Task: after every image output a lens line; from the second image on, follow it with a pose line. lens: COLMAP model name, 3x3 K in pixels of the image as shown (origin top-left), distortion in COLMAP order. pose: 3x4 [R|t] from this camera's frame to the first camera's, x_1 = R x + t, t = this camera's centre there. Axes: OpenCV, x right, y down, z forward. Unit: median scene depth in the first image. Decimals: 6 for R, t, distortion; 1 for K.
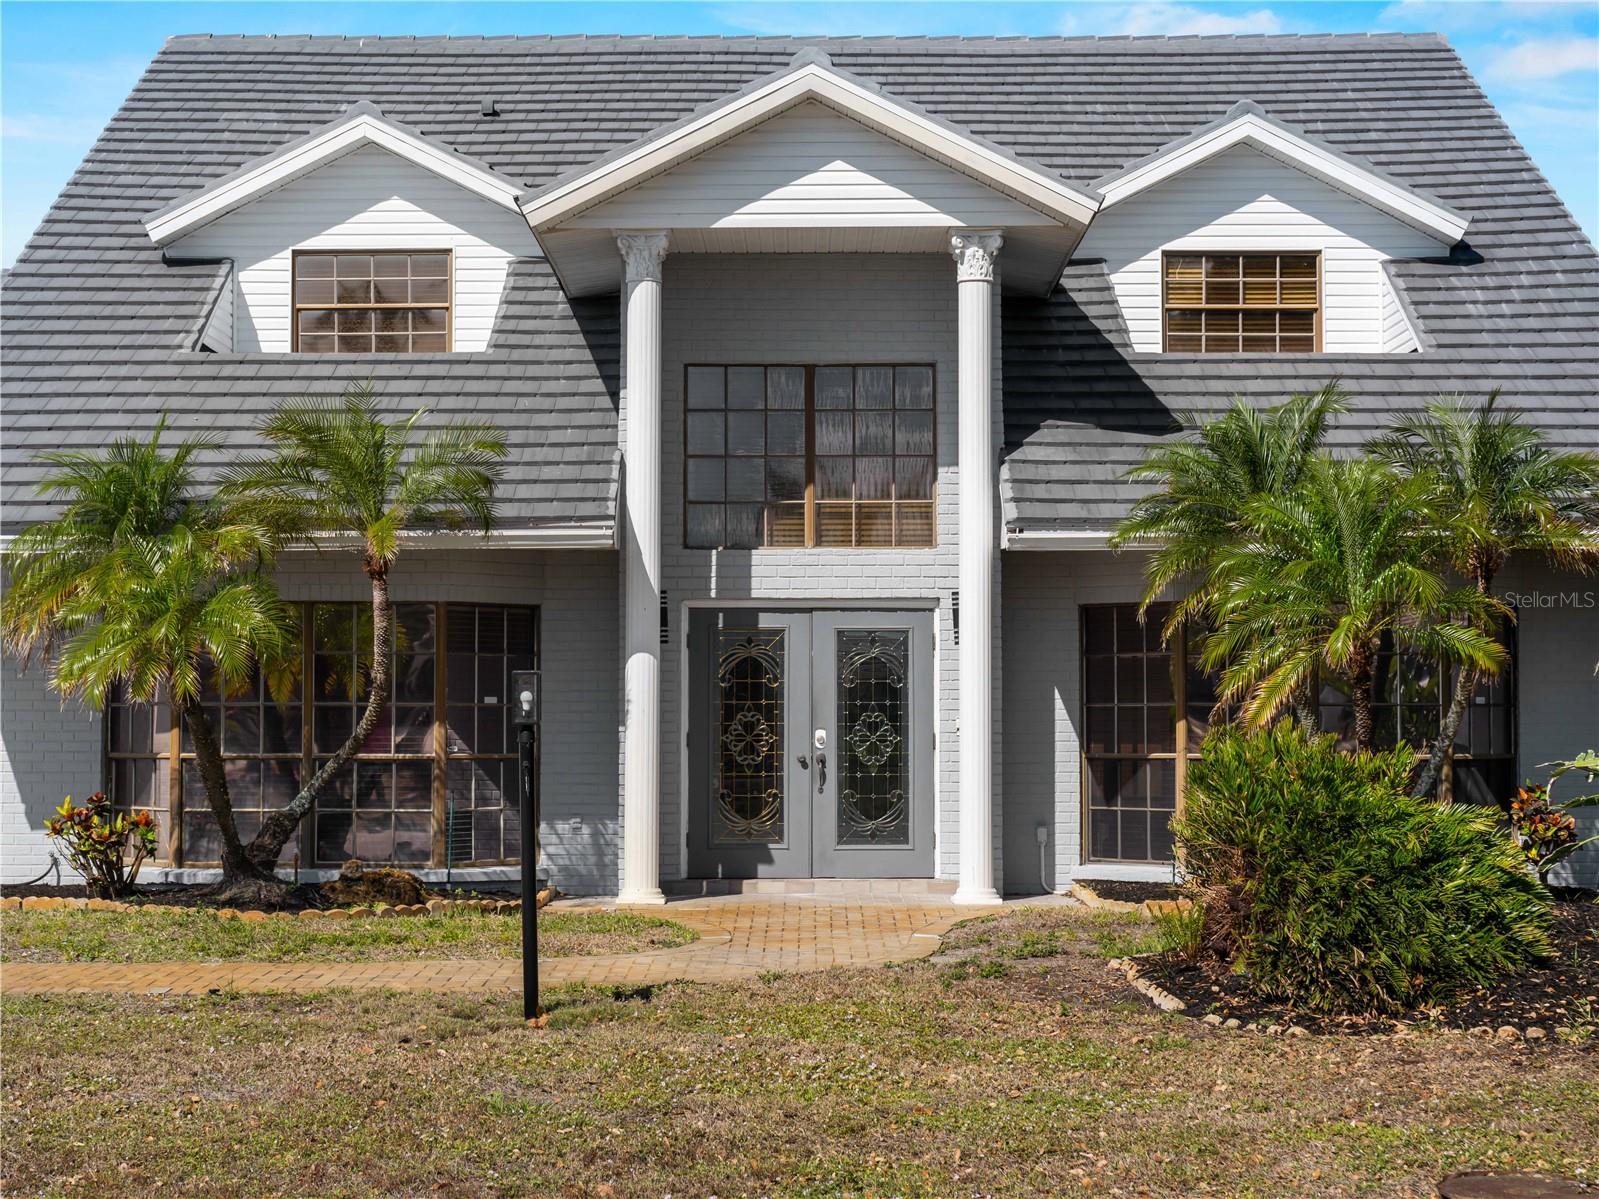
lens RADIAL K [[2721.5, 0, 795.1], [0, 2721.5, 598.5], [0, 0, 1]] dist [0.019014, 0.000000]
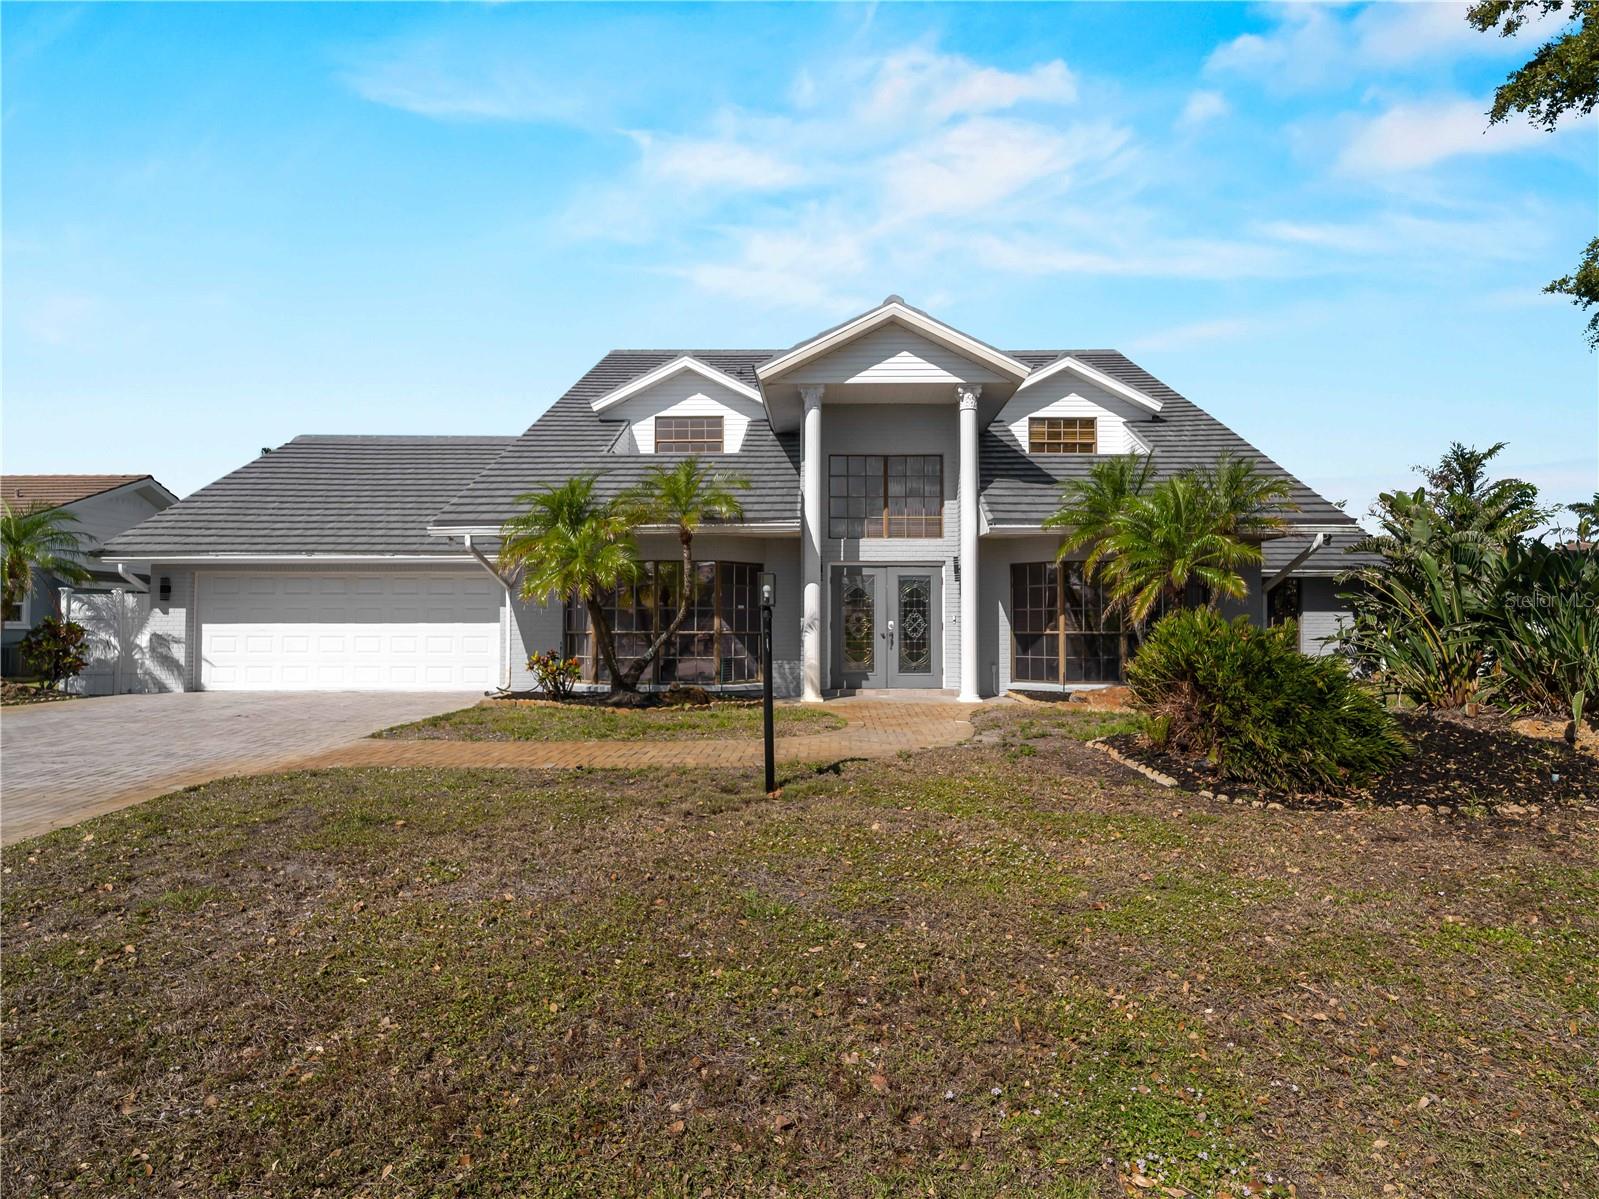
lens RADIAL K [[852.1, 0, 837.9], [0, 852.1, 602.6], [0, 0, 1]] dist [0.002691, 0.001648]
pose [[0.999987, 0.000702, 0.005016, -0.037715], [-0.000783, 0.999869, 0.016146, 0.022691], [-0.005004, -0.016150, 0.999857, 0.317842]]
